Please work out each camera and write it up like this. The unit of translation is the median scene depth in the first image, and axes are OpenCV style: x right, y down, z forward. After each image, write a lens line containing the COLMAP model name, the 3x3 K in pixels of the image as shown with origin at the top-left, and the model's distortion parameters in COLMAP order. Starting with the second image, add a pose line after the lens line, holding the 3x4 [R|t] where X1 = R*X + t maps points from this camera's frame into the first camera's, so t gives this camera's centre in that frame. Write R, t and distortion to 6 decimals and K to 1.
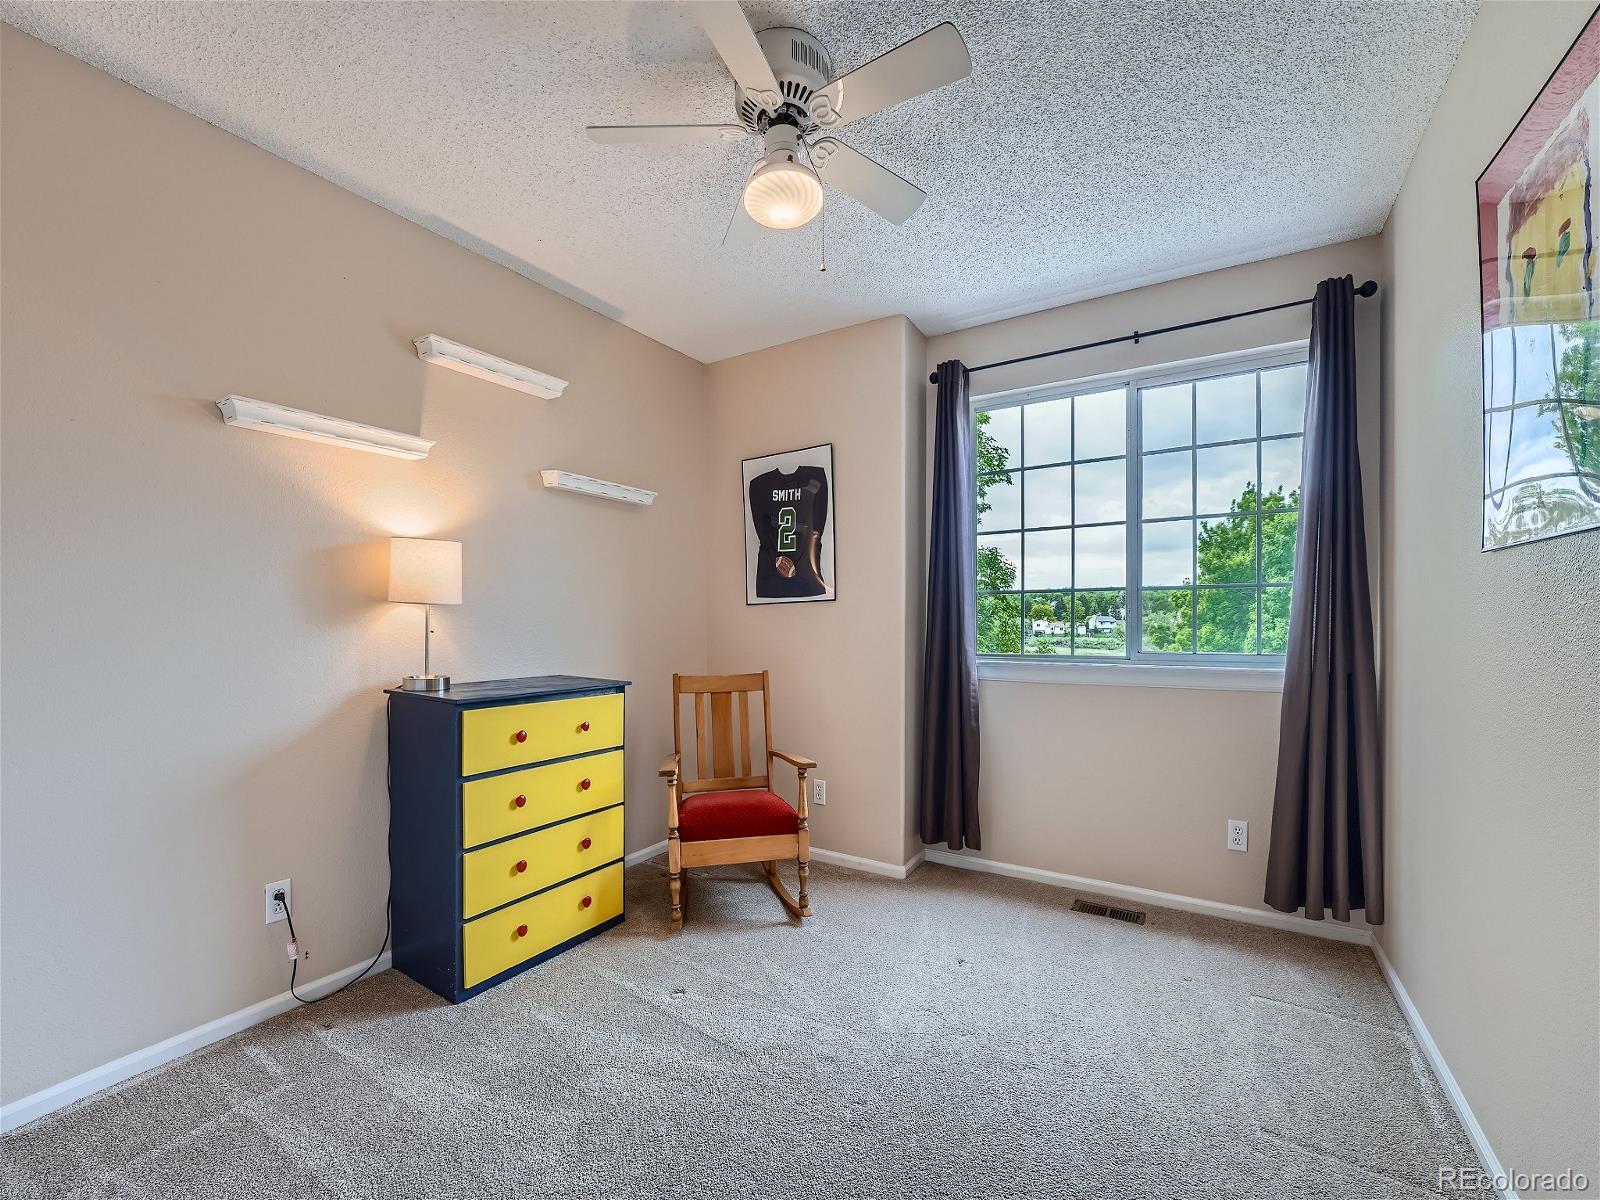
lens RADIAL K [[681.6, 0, 798.9], [0, 681.6, 618.2], [0, 0, 1]] dist [-0.002778, -0.000227]
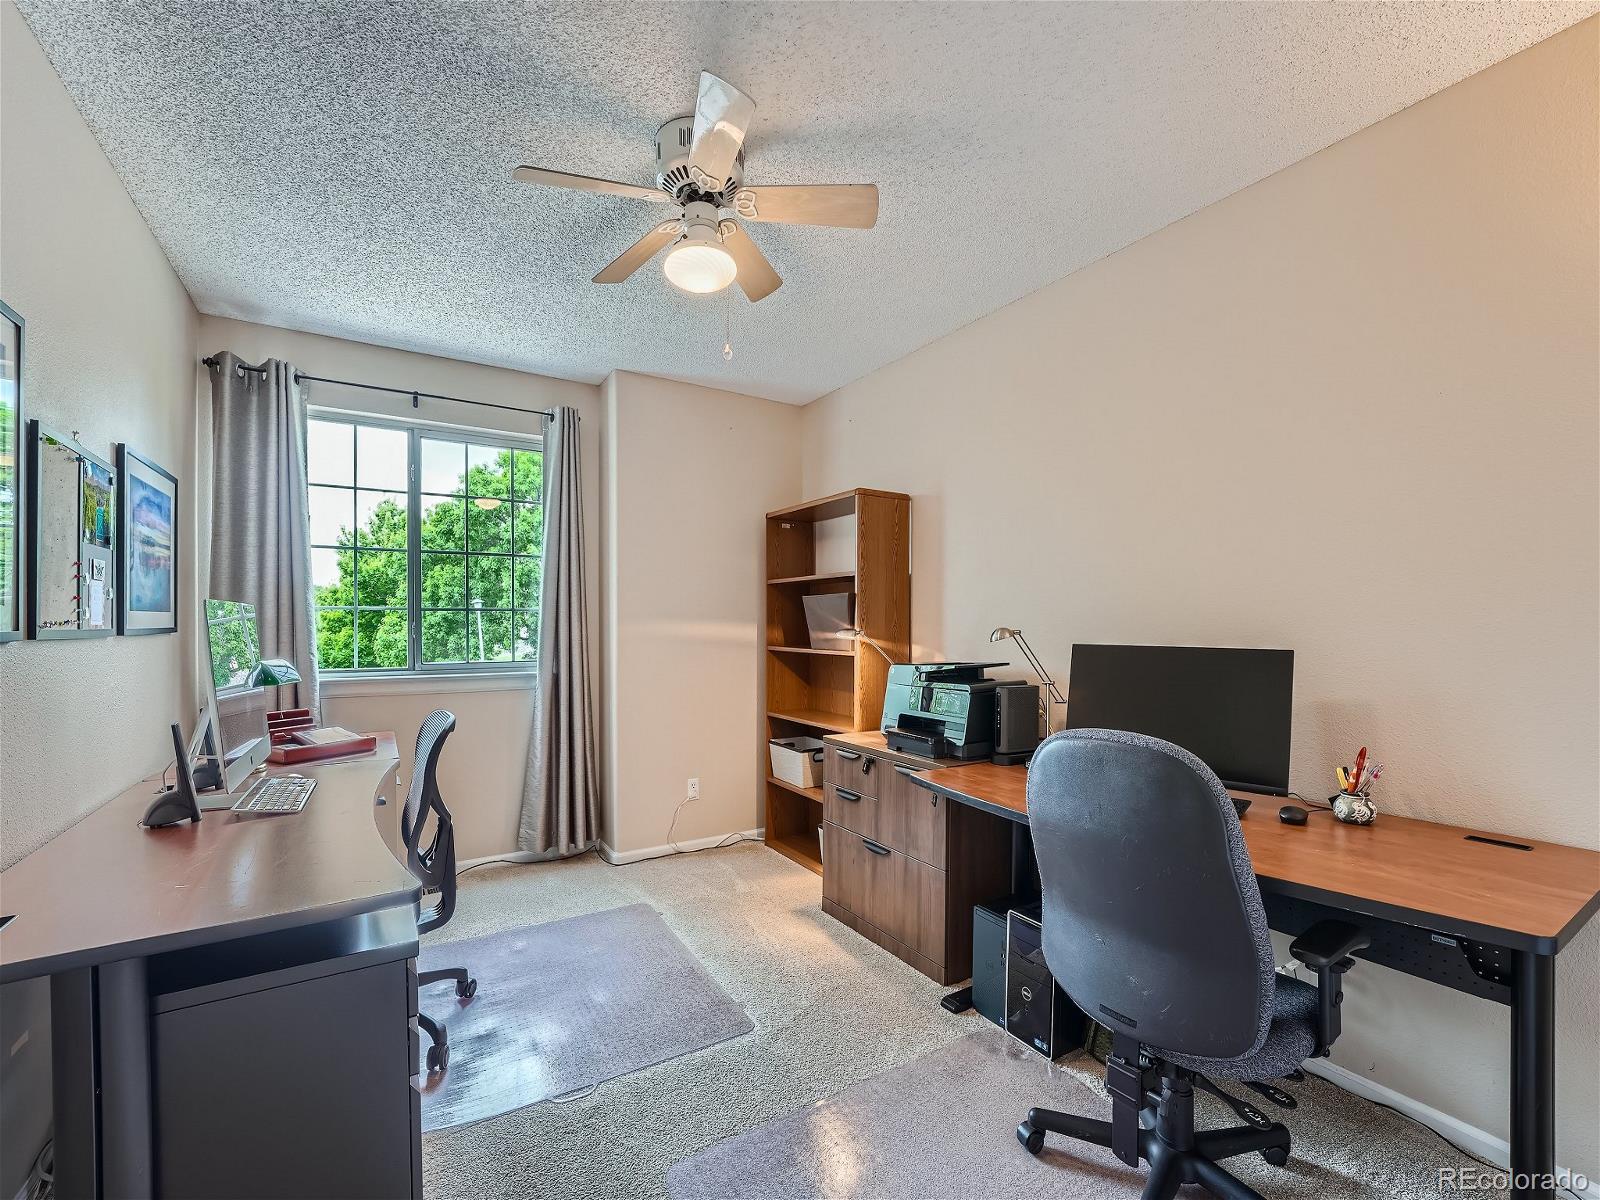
lens RADIAL K [[681.6, 0, 798.9], [0, 681.6, 618.2], [0, 0, 1]] dist [-0.002778, -0.000227]
pose [[0.403452, -0.000007, 0.915001, -0.287081], [0.001329, 0.999999, -0.000578, -0.024559], [-0.915000, 0.001449, 0.403452, -0.052443]]
